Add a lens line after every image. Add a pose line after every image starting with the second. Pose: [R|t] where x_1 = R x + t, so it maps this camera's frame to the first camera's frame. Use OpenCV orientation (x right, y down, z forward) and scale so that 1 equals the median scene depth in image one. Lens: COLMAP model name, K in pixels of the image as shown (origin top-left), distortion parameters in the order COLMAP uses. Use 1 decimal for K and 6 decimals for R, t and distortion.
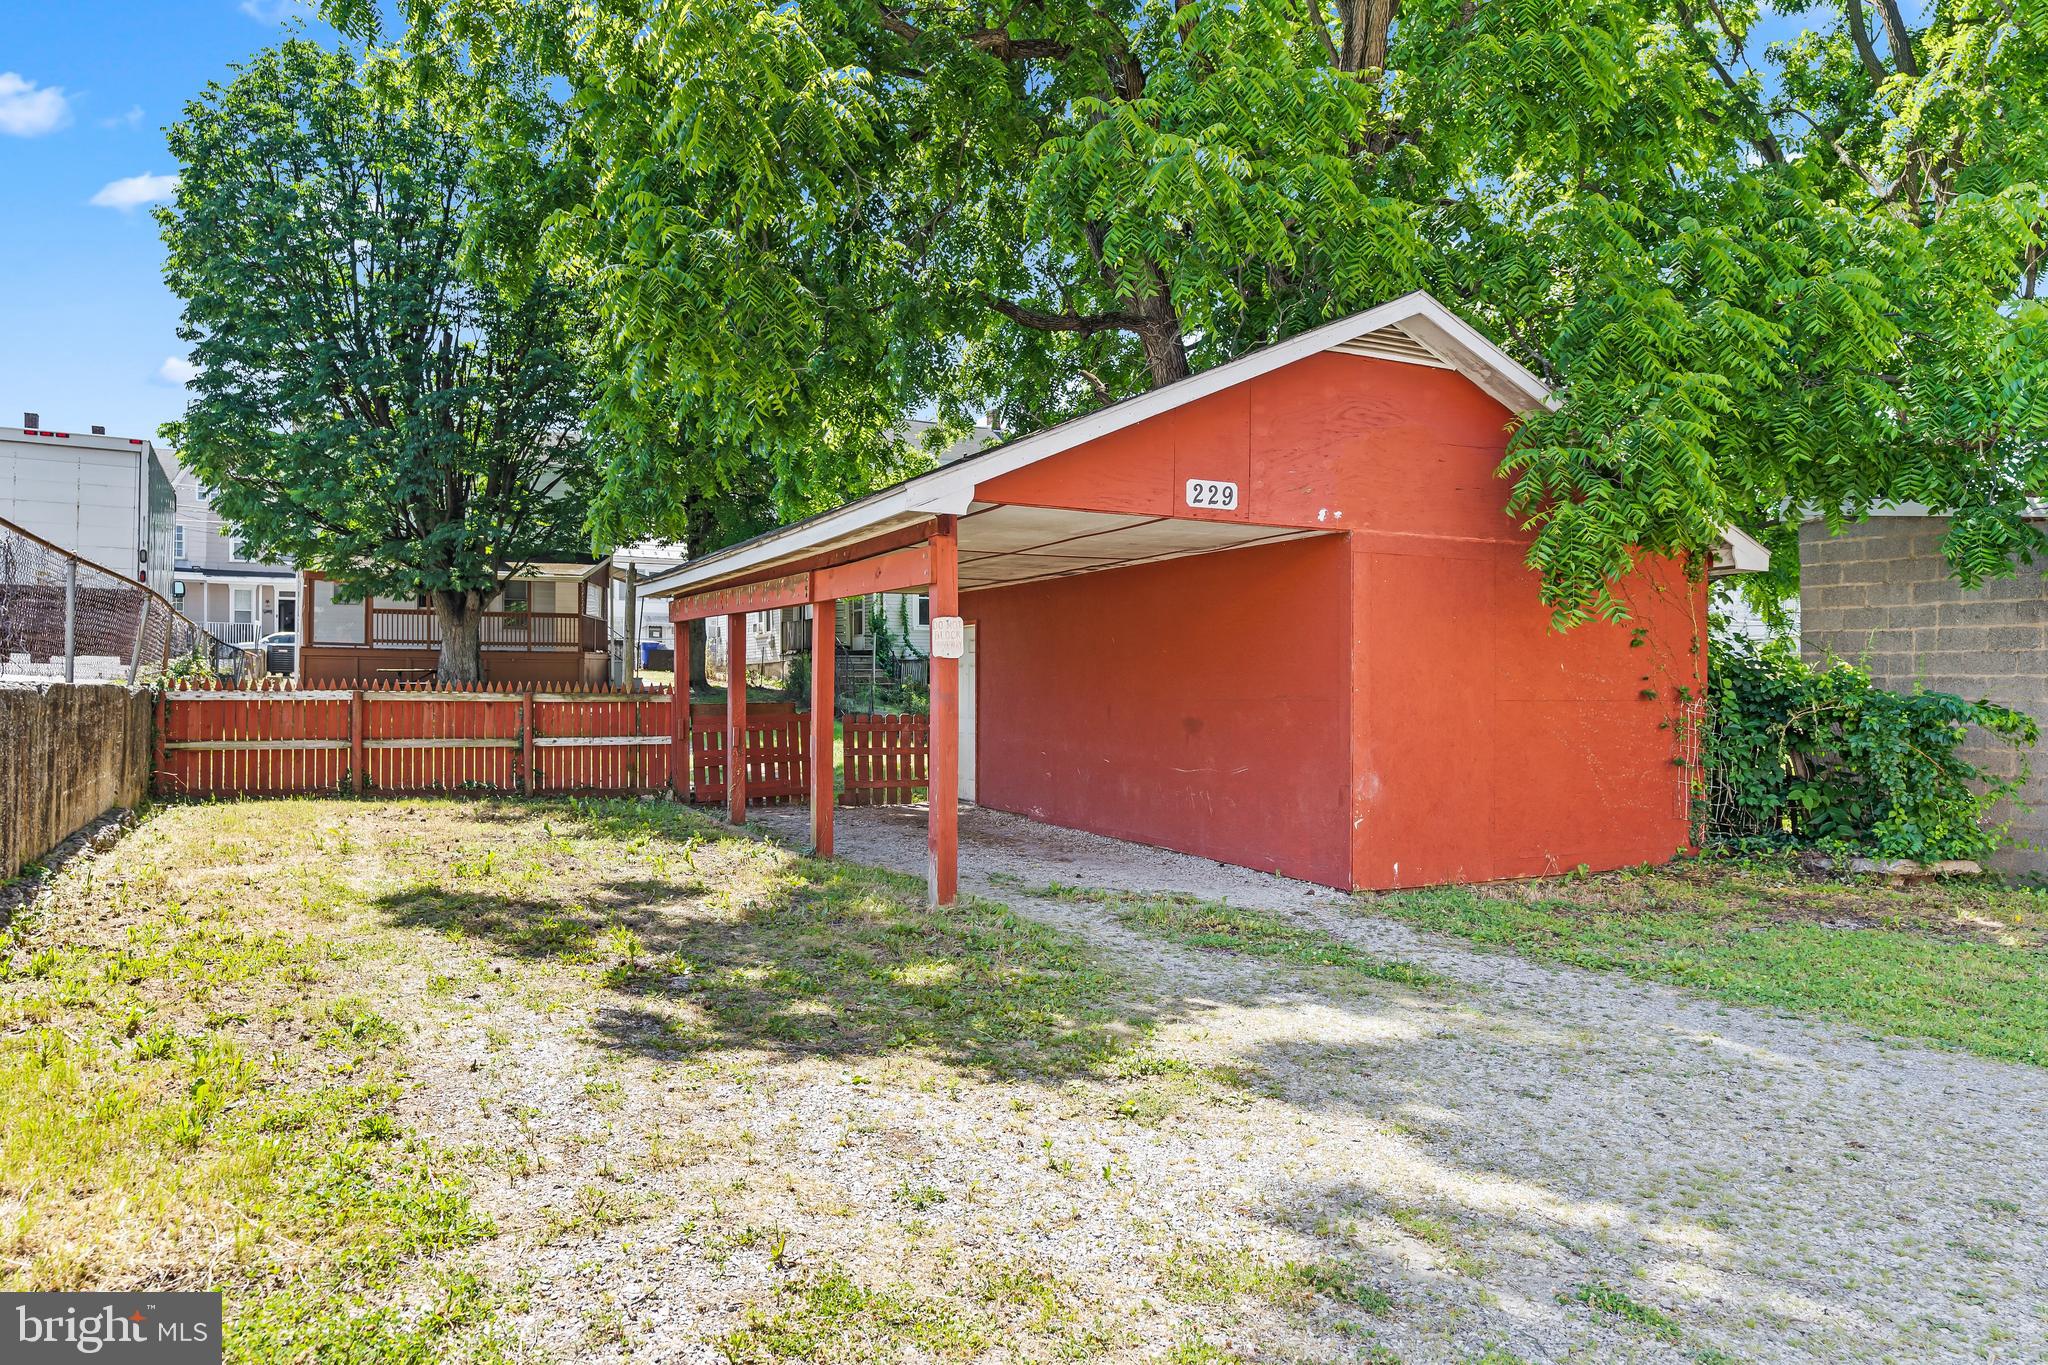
lens RADIAL K [[1331.8, 0, 1026.2], [0, 1331.8, 677.3], [0, 0, 1]] dist [0.000251, -0.001725]
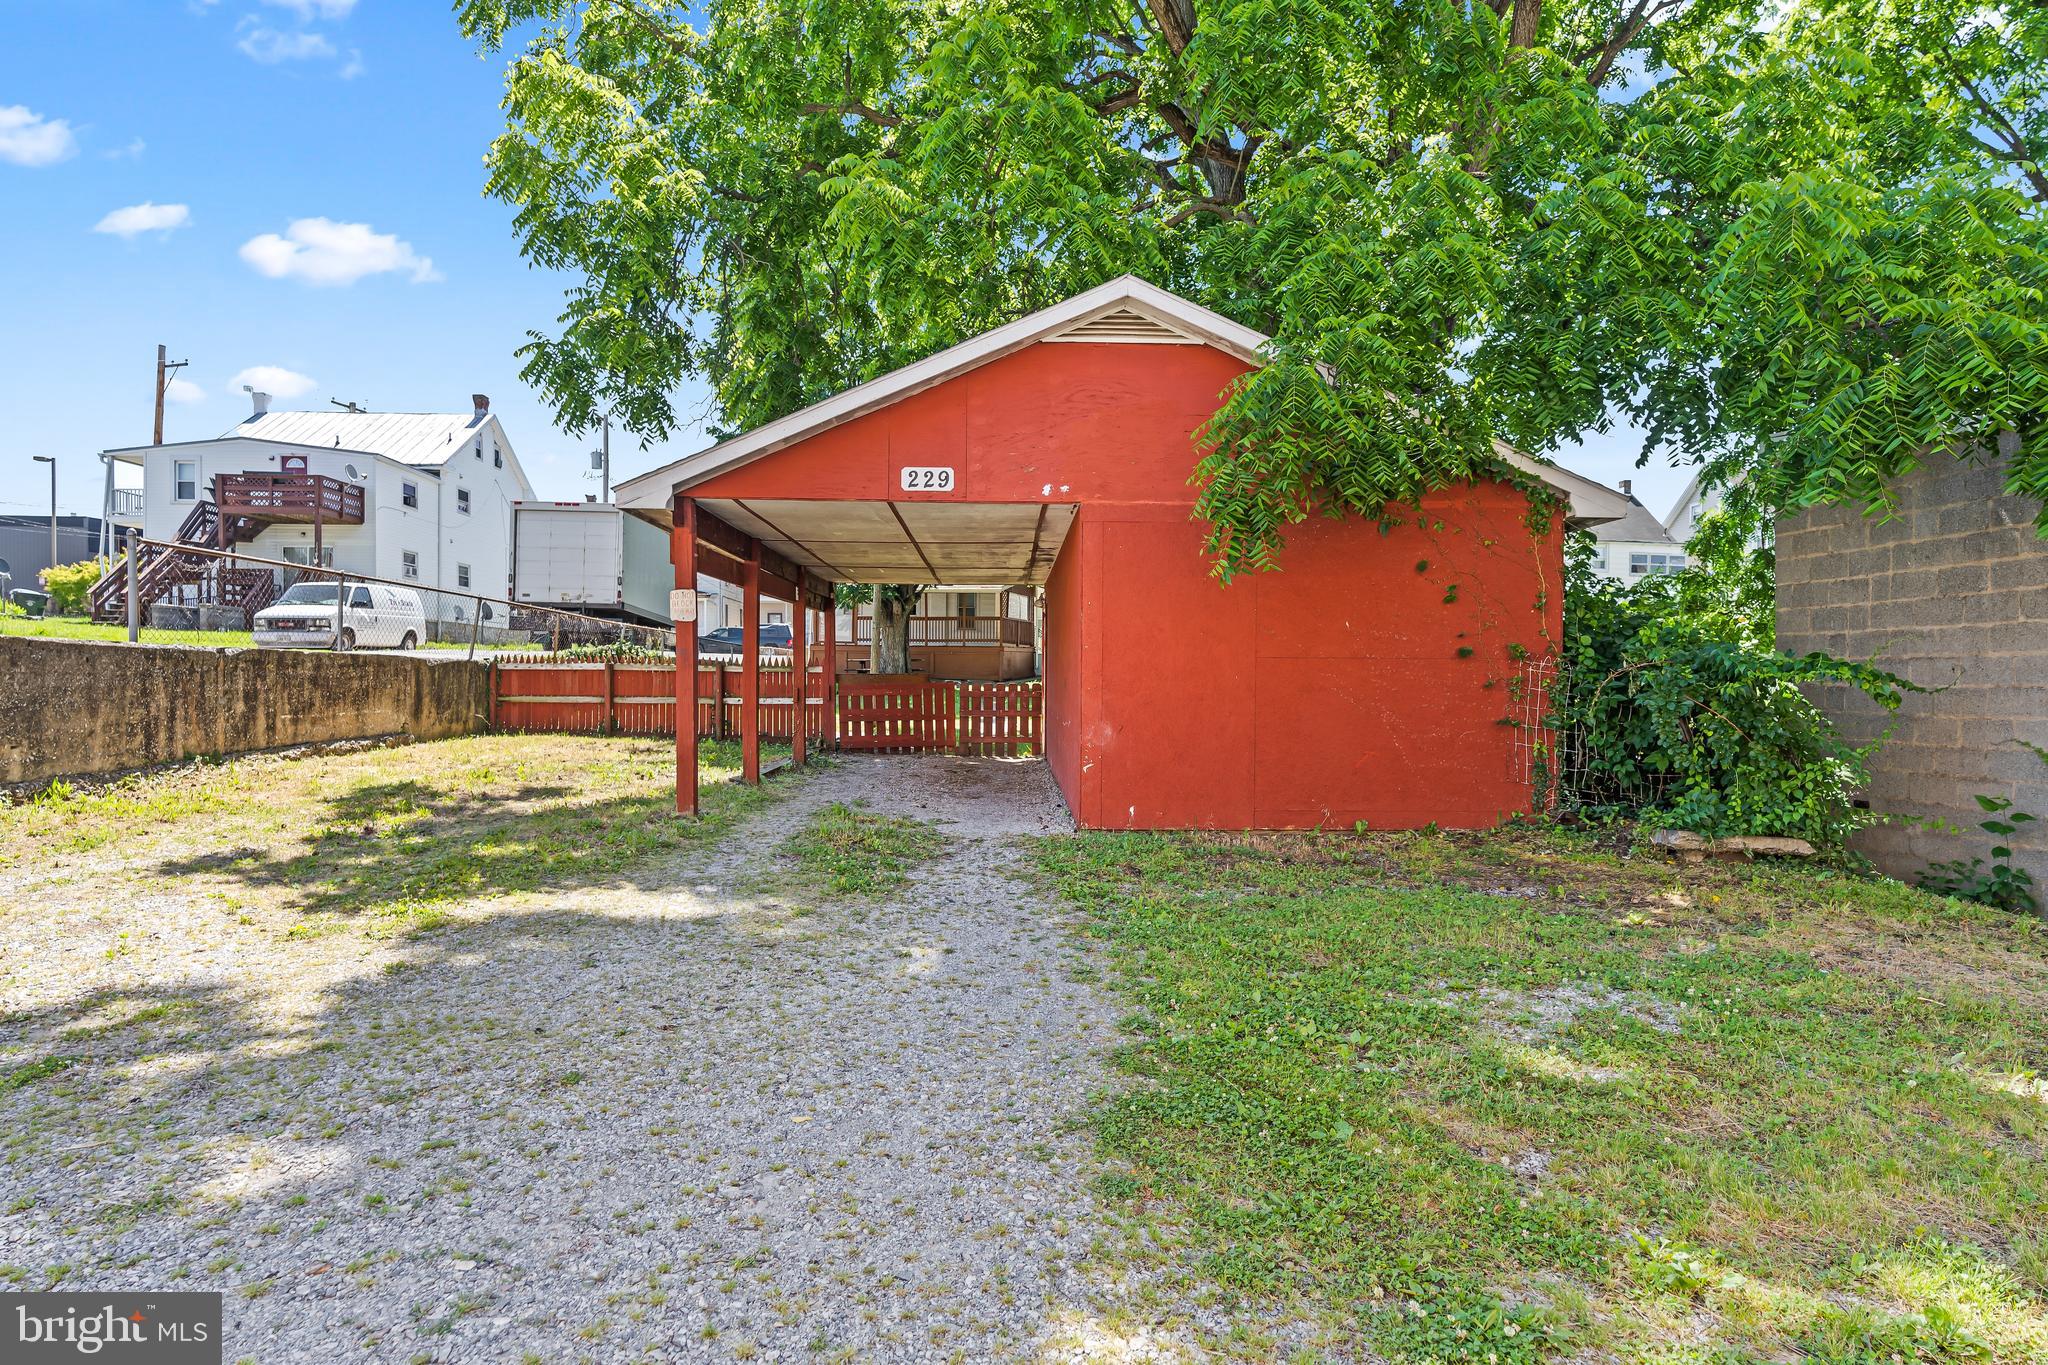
lens RADIAL K [[1101.1, 0, 1022.1], [0, 1101.1, 687.6], [0, 0, 1]] dist [-0.011410, -0.000545]
pose [[0.899052, 0.003207, -0.437830, 0.578262], [0.002641, 0.999915, 0.012748, 0.030353], [0.437834, -0.012617, 0.898967, 0.151685]]
